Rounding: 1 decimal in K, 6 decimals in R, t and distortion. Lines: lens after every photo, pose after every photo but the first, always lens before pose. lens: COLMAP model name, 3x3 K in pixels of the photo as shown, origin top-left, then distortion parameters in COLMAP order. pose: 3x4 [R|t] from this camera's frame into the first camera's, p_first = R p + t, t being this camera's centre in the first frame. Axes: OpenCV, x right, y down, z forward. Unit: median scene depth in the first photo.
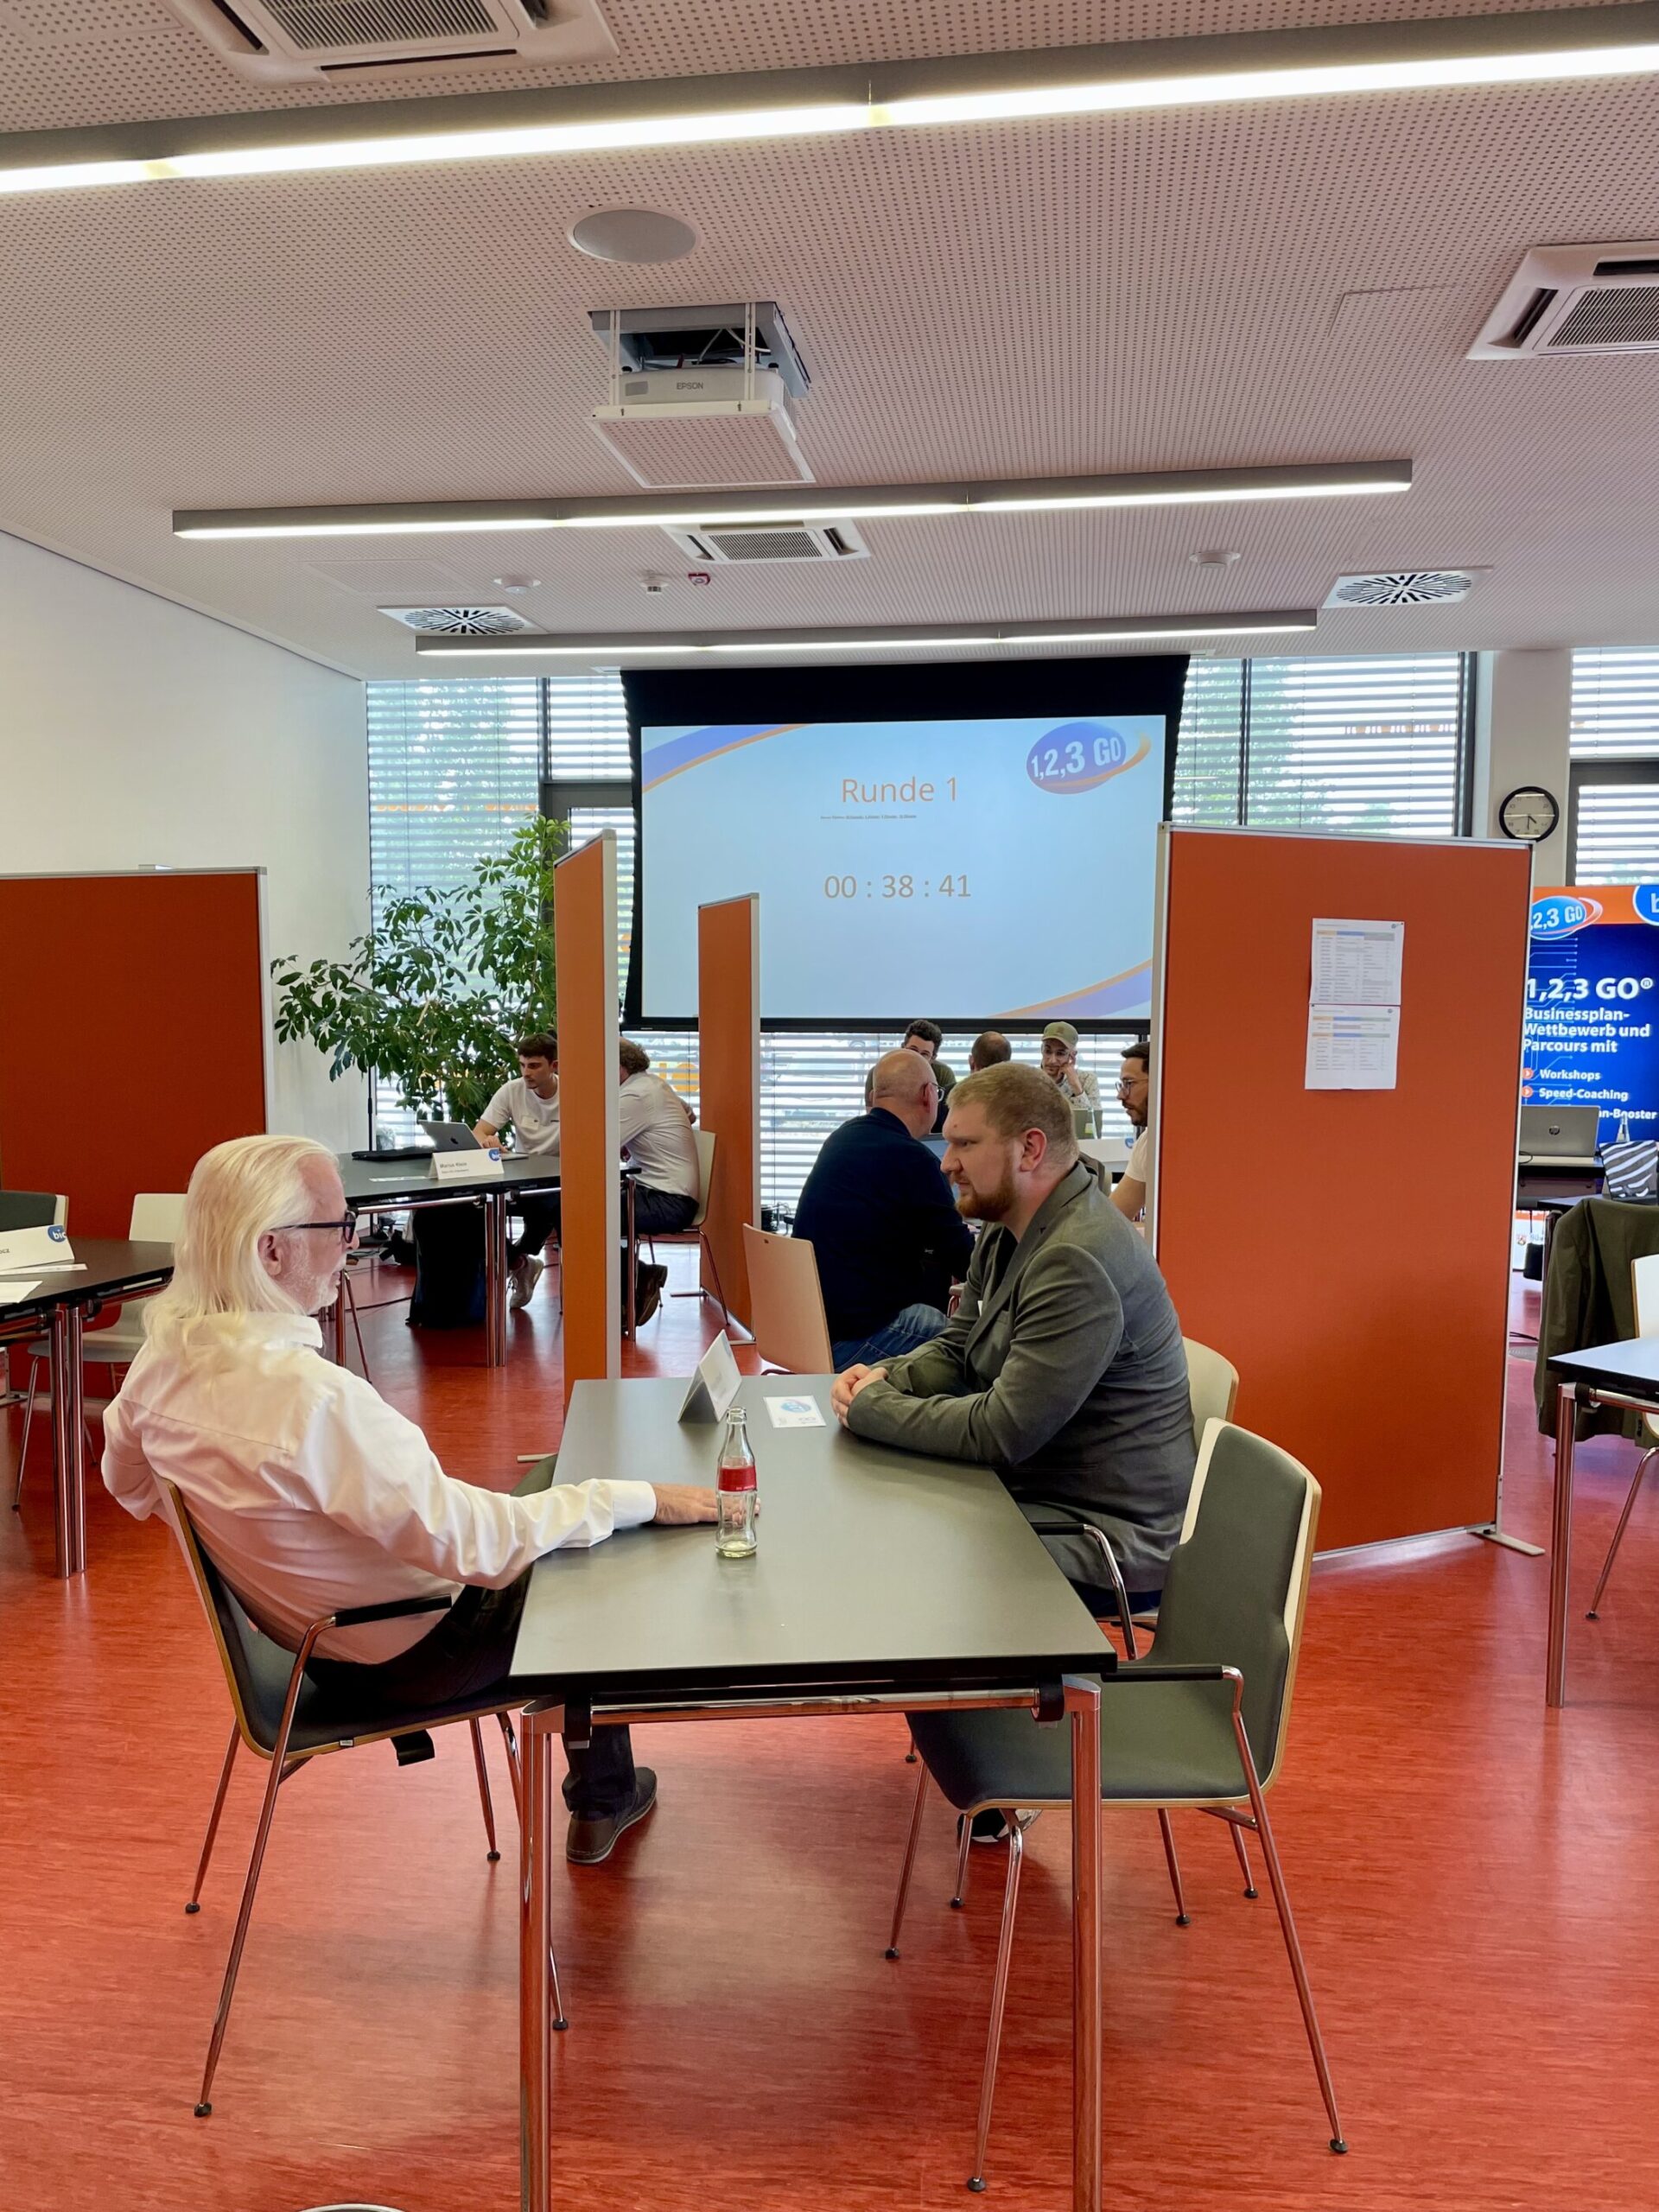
lens RADIAL K [[1682.2, 0, 836.6], [0, 1682.2, 1124.1], [0, 0, 1]] dist [0.084624, -0.117164]
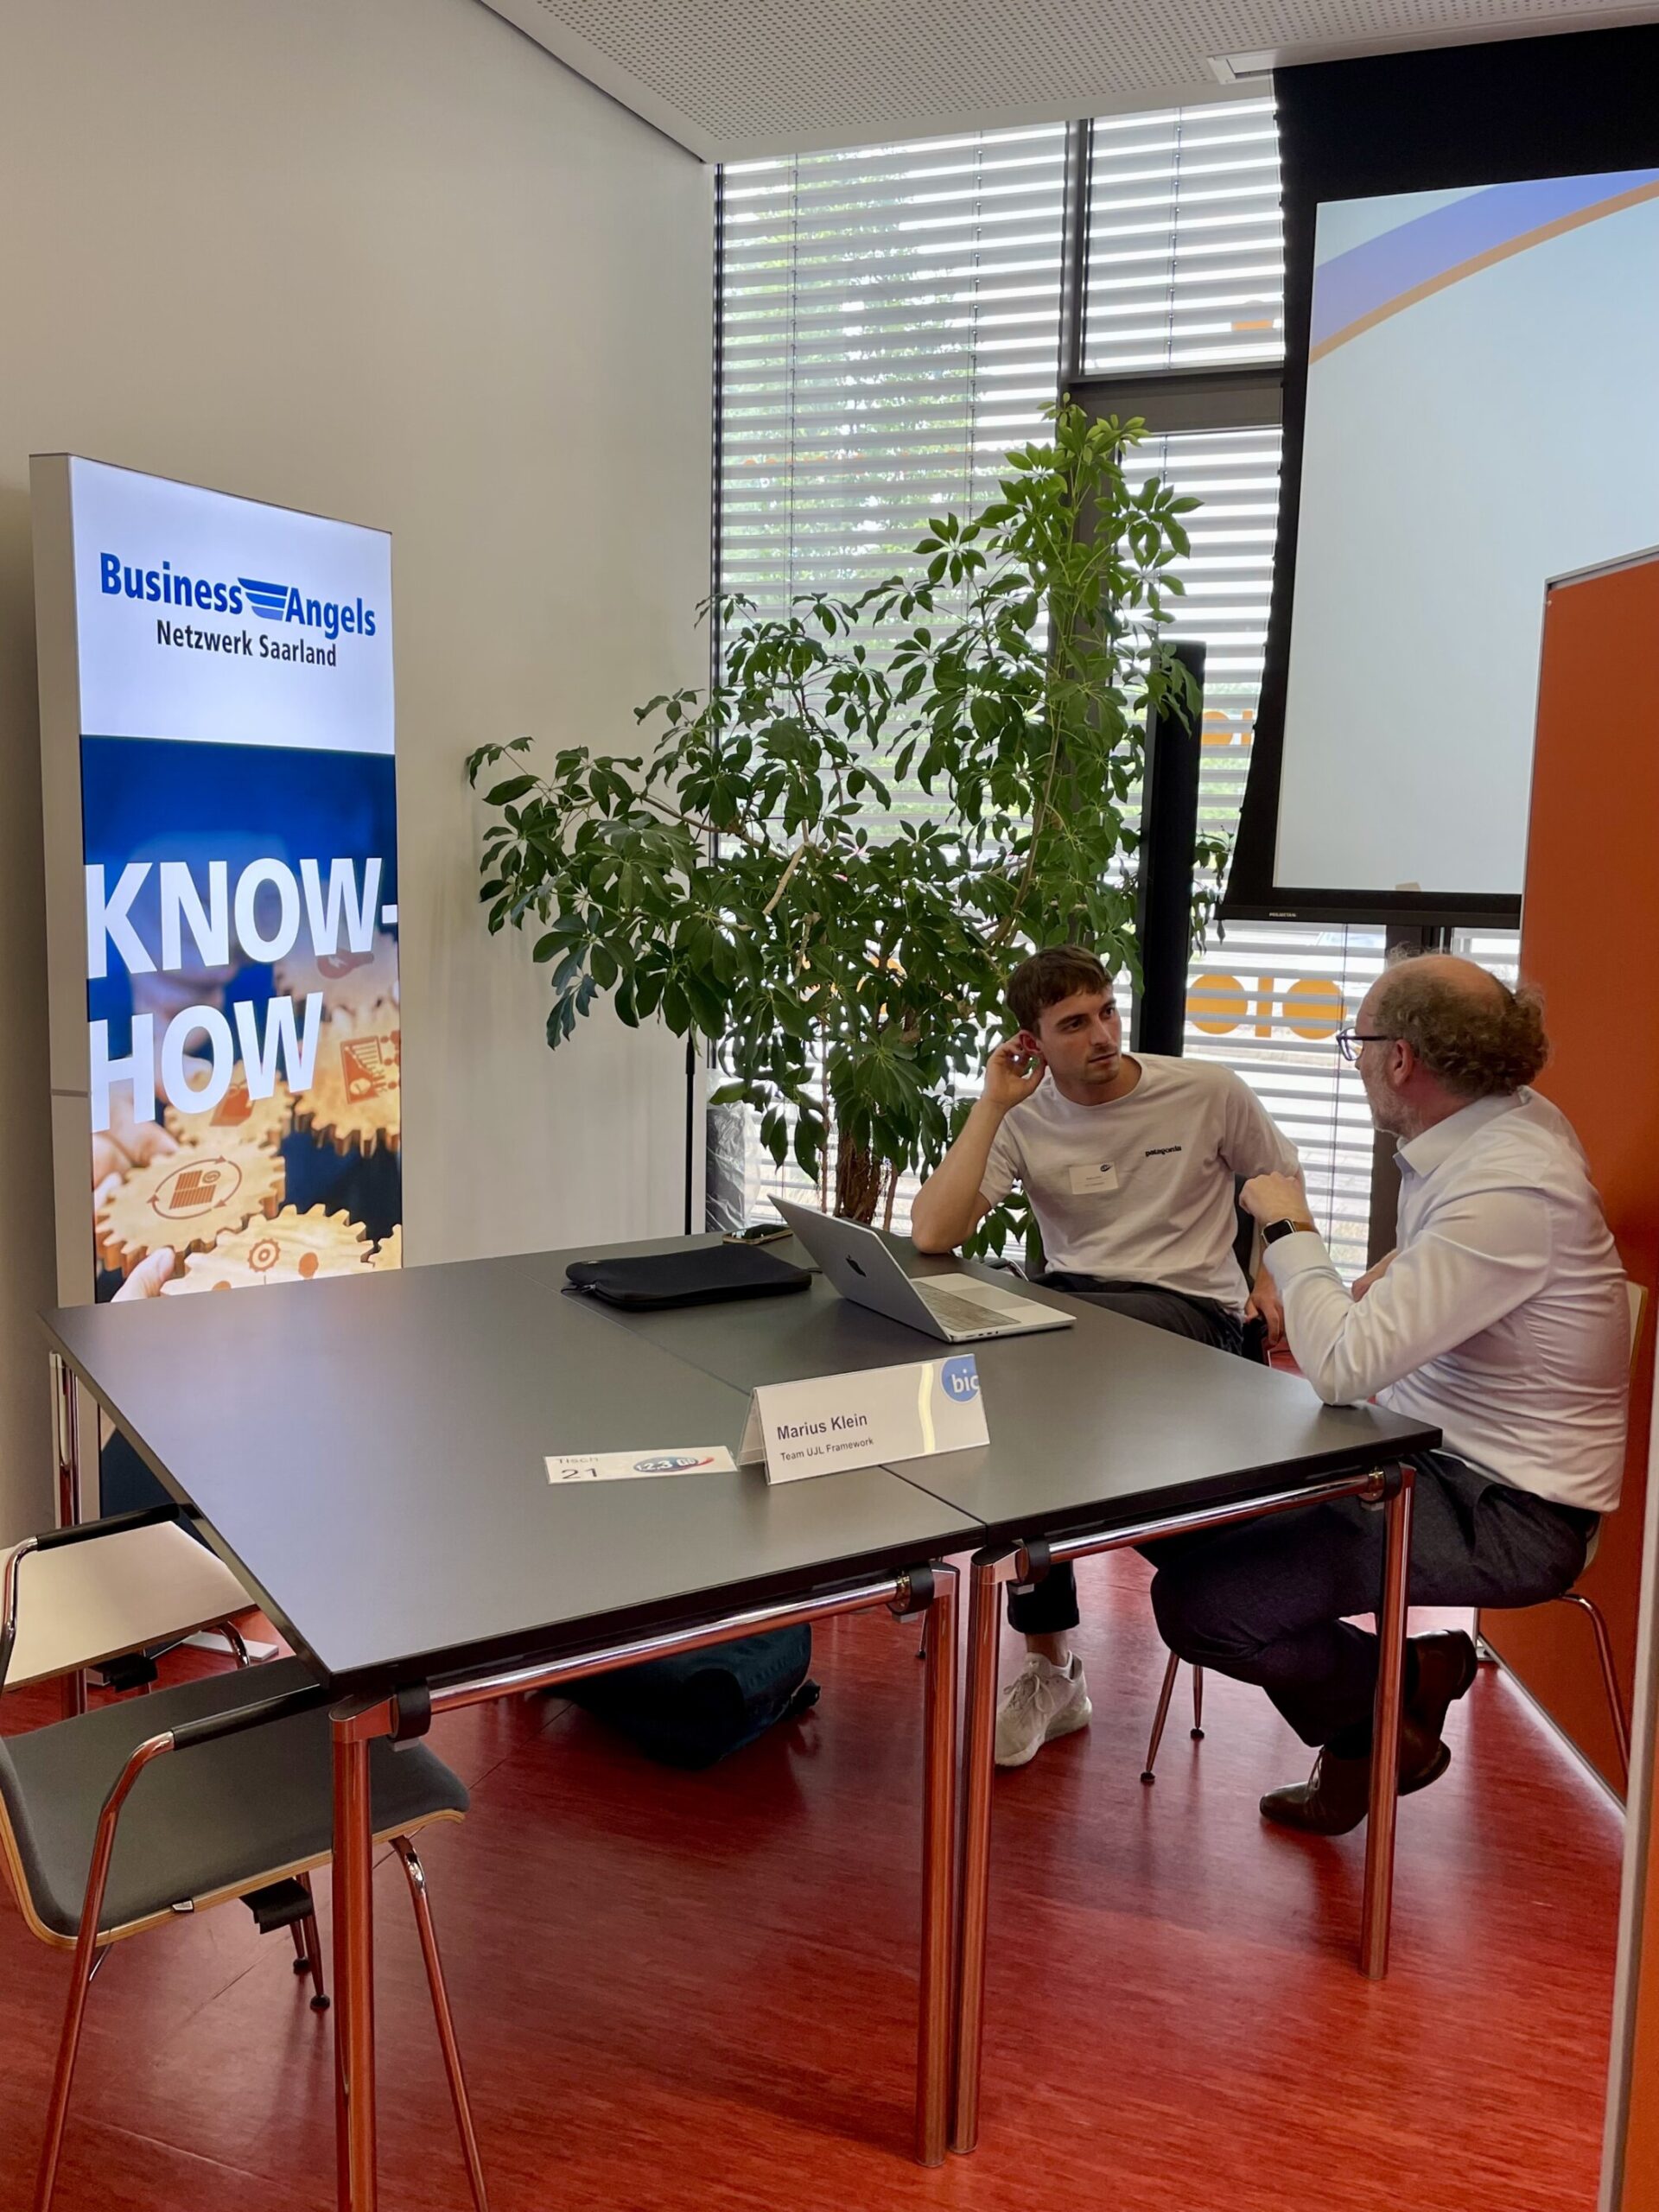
lens RADIAL K [[1935.4, 0, 829.5], [0, 1935.4, 1106.0], [0, 0, 1]] dist [0.092488, -0.109396]
pose [[0.969866, 0.050804, -0.238282, -0.114280], [-0.035692, 0.997093, 0.067317, -0.040273], [0.241009, -0.056784, 0.968860, 0.520267]]
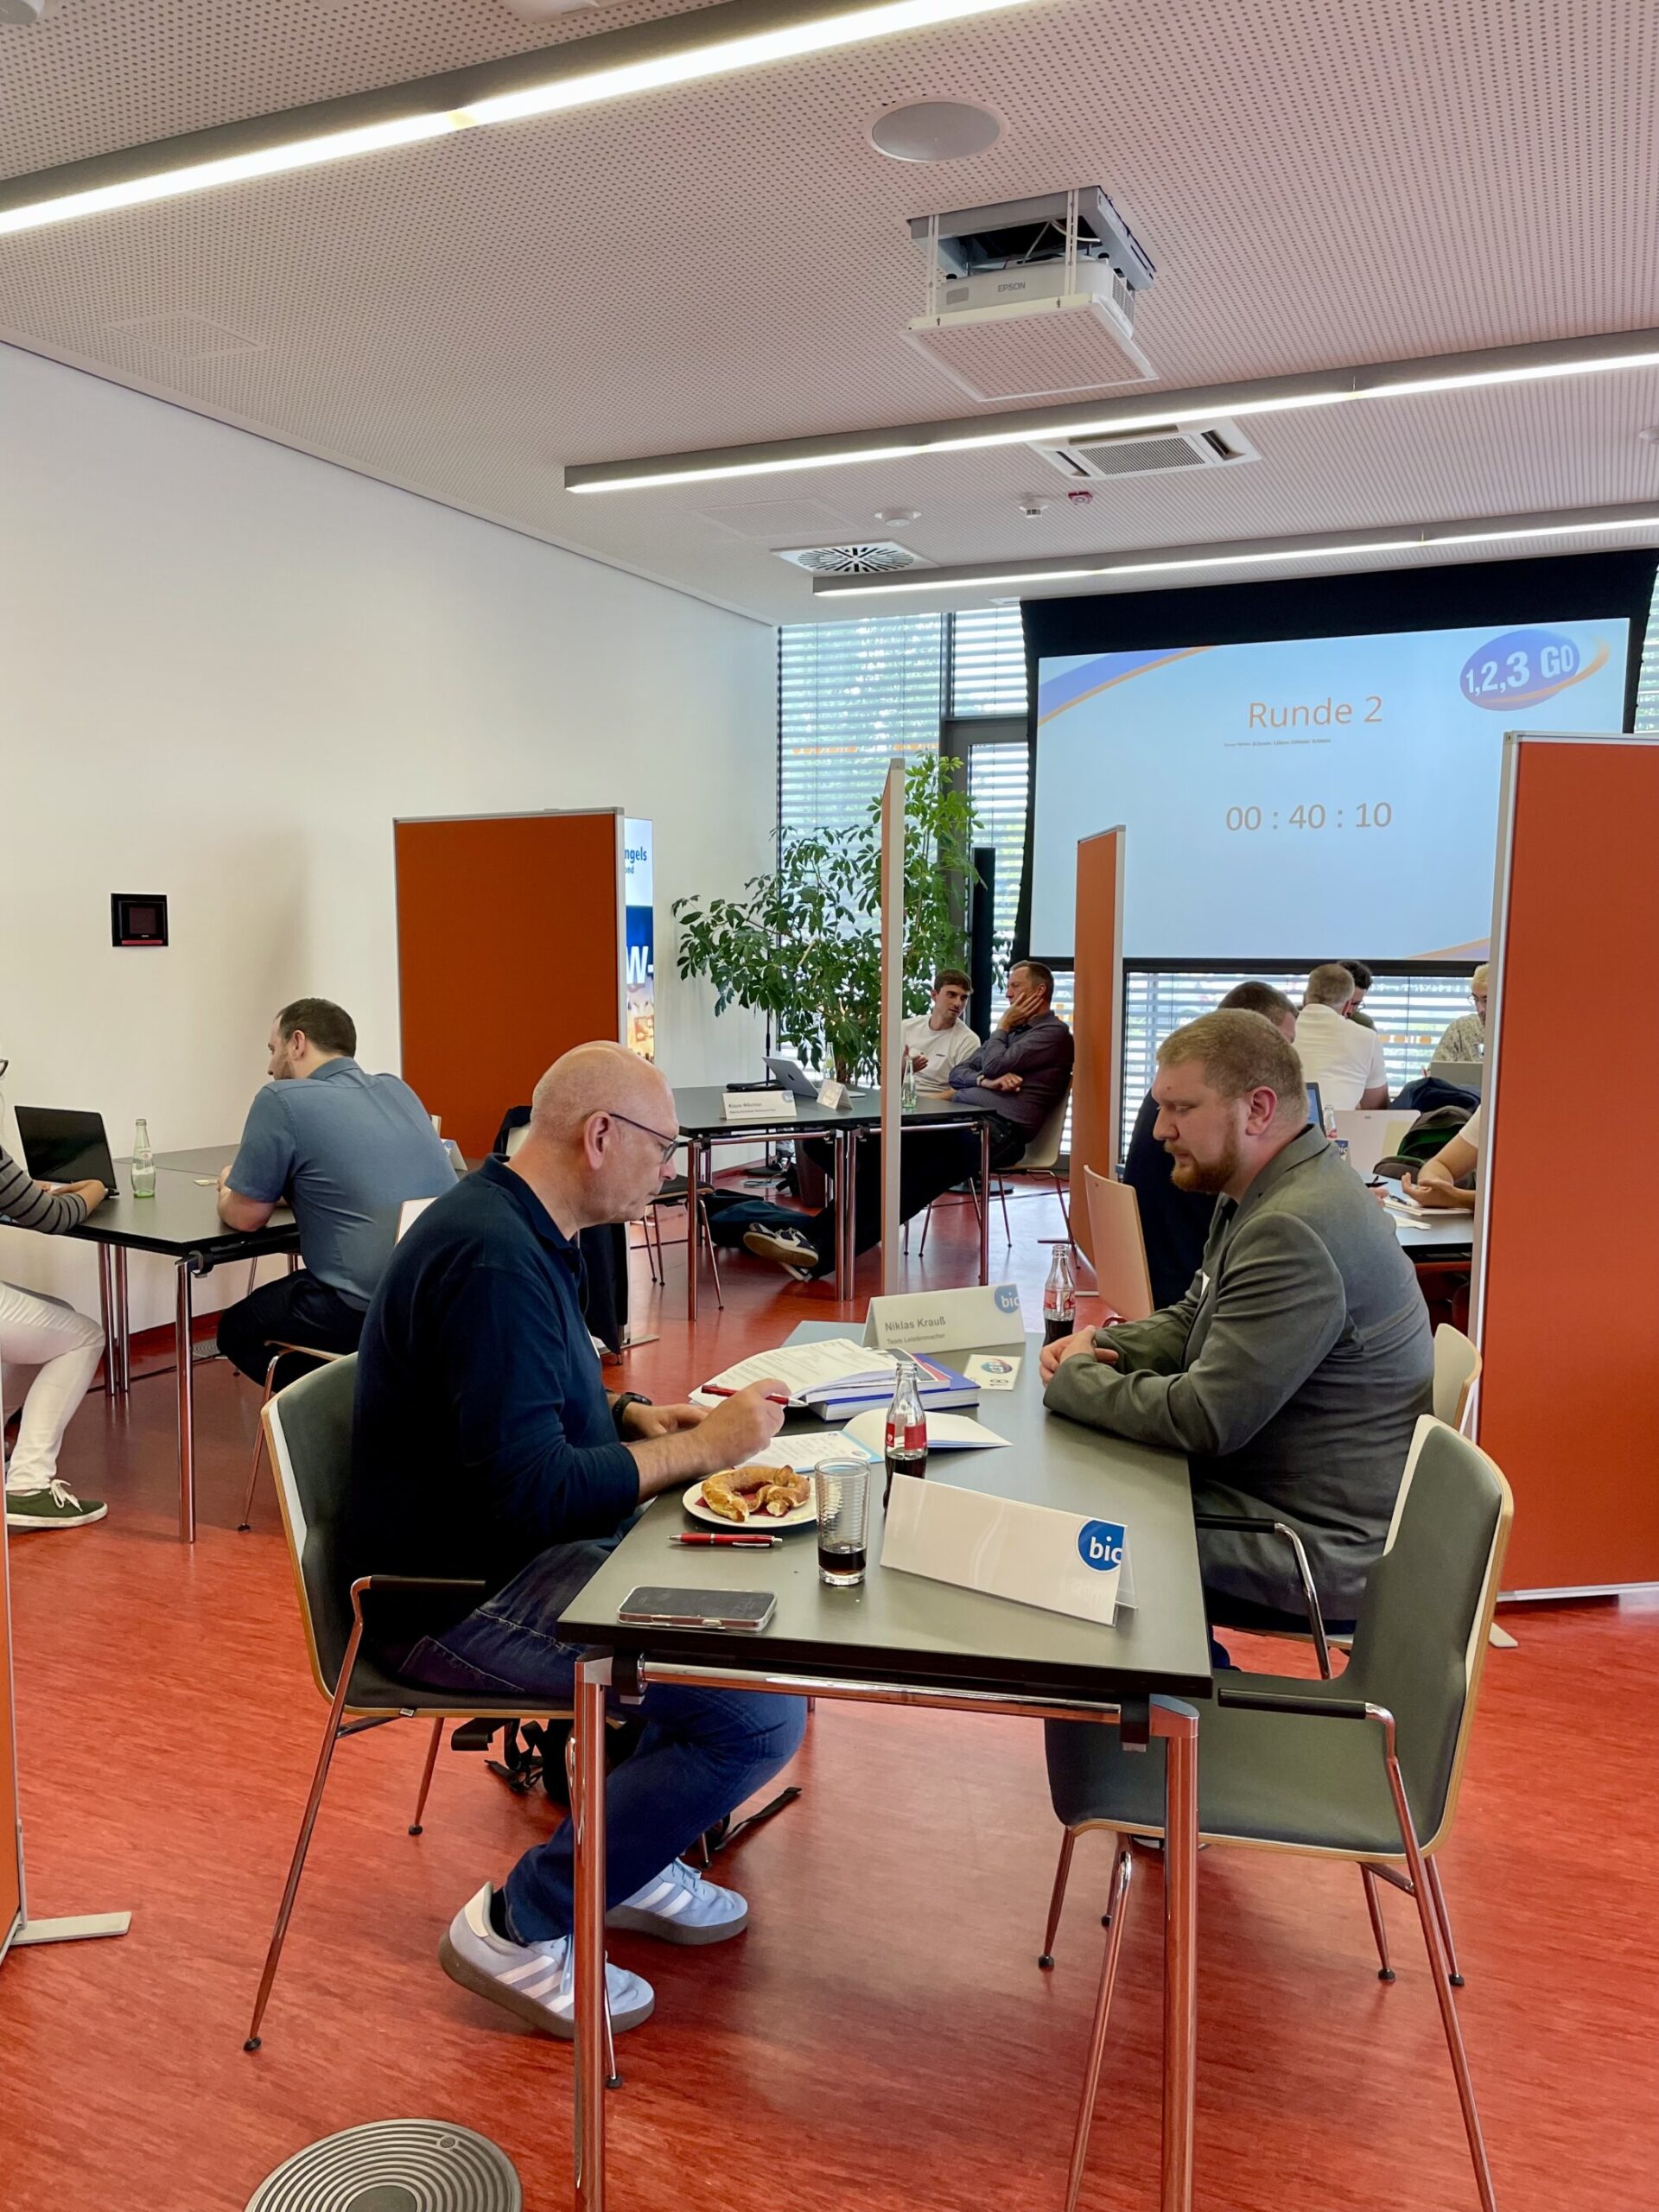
lens RADIAL K [[1670.4, 0, 817.8], [0, 1670.4, 1124.4], [0, 0, 1]] dist [0.083017, -0.117459]
pose [[0.960023, 0.035712, -0.277632, 0.044559], [-0.025616, 0.998875, 0.039907, -0.001638], [0.278745, -0.031200, 0.959858, 0.025877]]
